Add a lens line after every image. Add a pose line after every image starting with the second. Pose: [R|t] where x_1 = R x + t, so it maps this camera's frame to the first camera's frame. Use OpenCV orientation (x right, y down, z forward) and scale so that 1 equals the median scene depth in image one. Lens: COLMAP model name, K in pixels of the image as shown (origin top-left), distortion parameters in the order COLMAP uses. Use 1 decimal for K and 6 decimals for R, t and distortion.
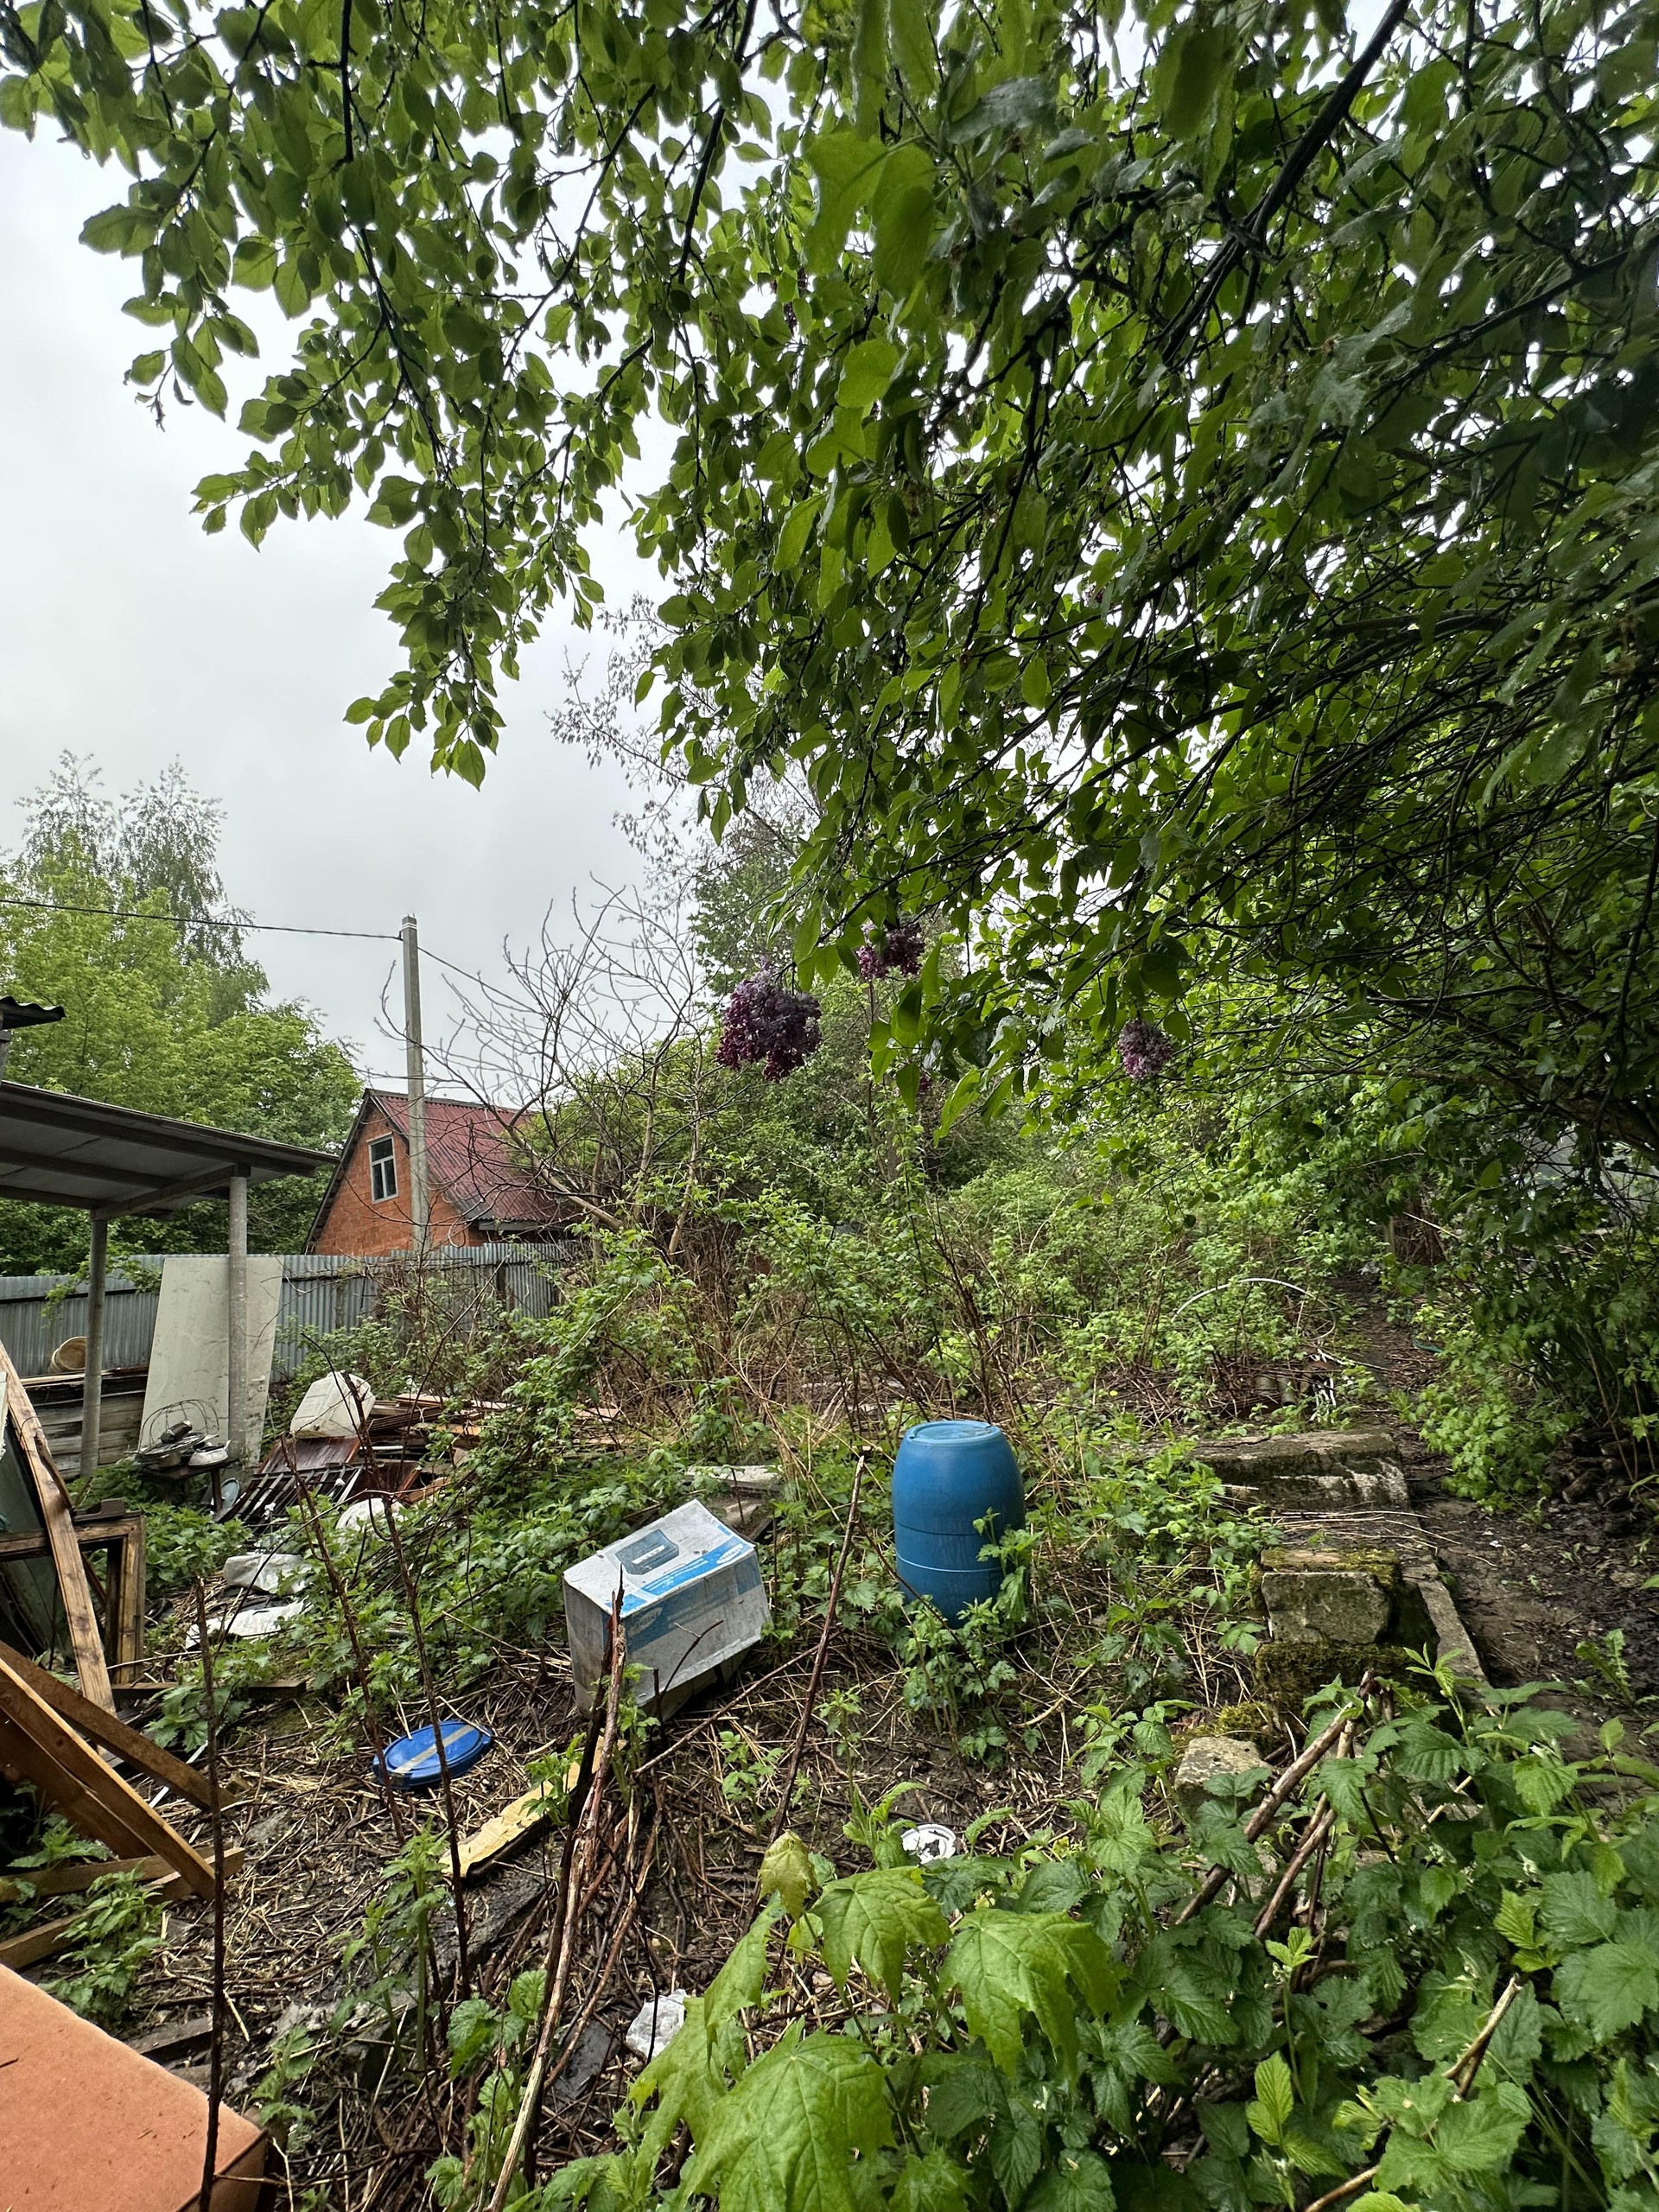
lens RADIAL K [[893.9, 0, 826.7], [0, 893.9, 1106.1], [0, 0, 1]] dist [-0.001486, 0.000347]
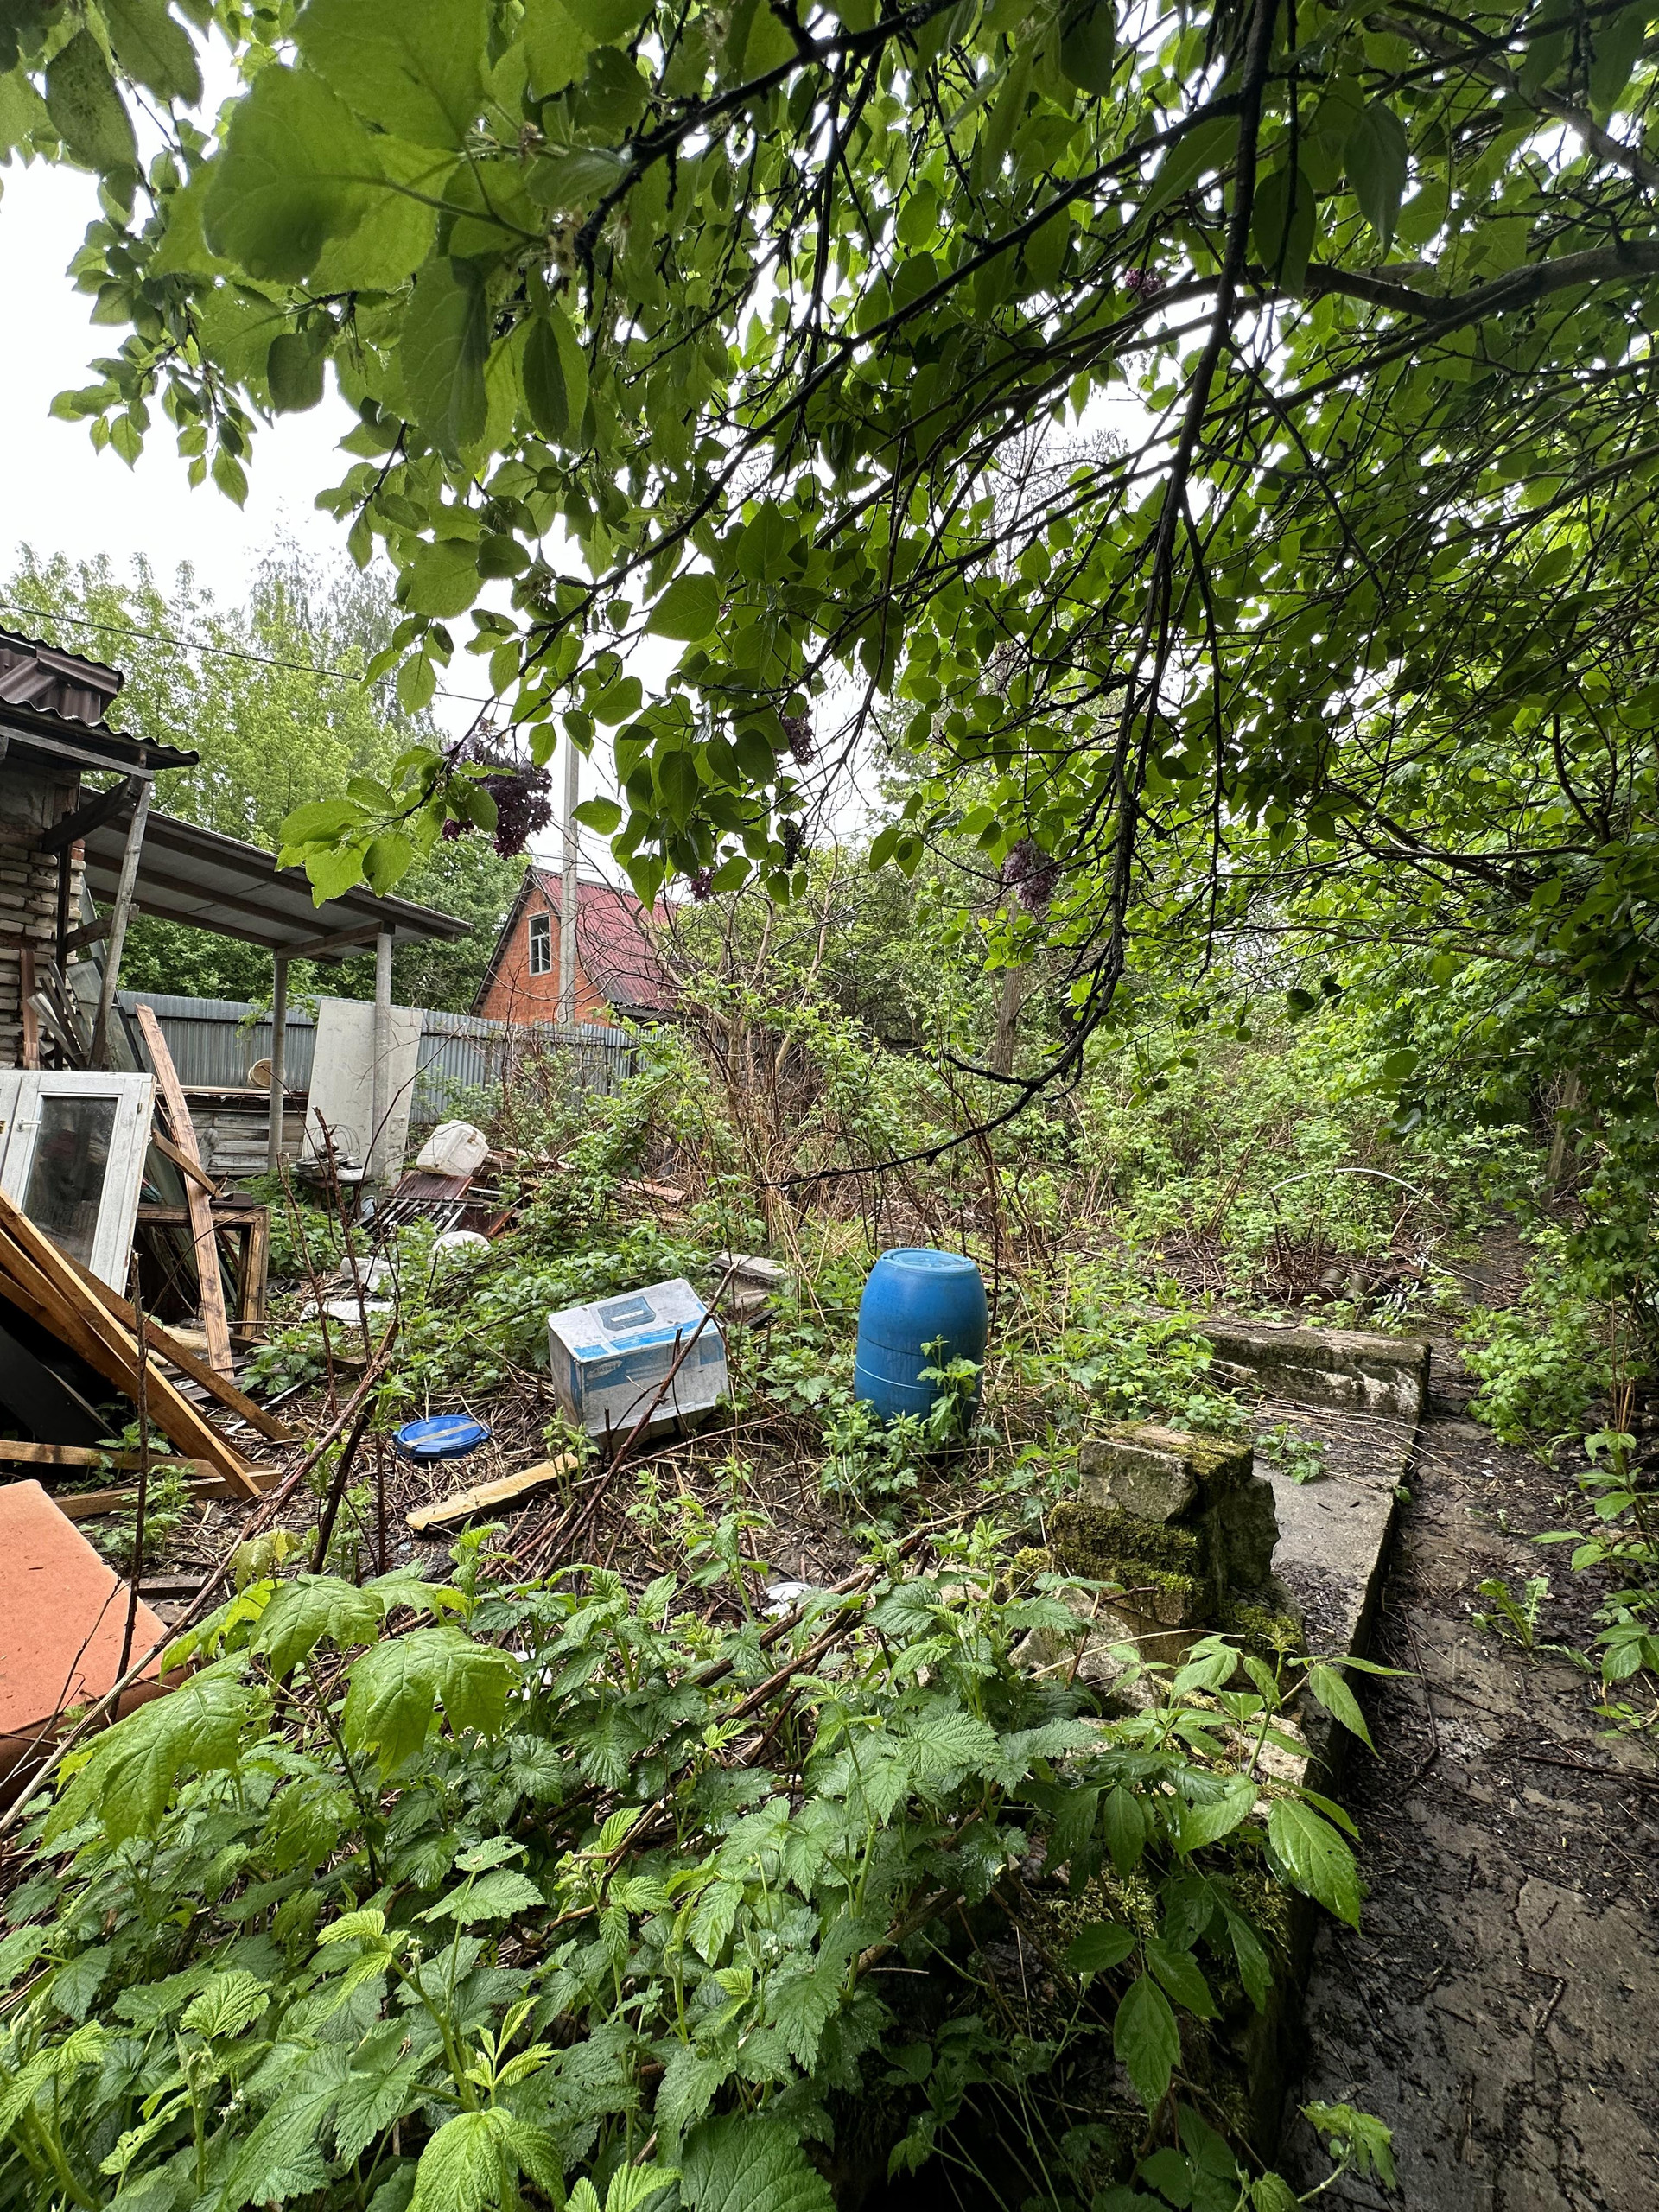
lens RADIAL K [[893.9, 0, 829.5], [0, 893.9, 1110.7], [0, 0, 1]] dist [-0.001486, 0.000347]
pose [[0.974786, 0.145298, -0.169356, 0.151949], [-0.107881, 0.971228, 0.212316, -0.001845], [0.195332, -0.188692, 0.962414, 0.031722]]
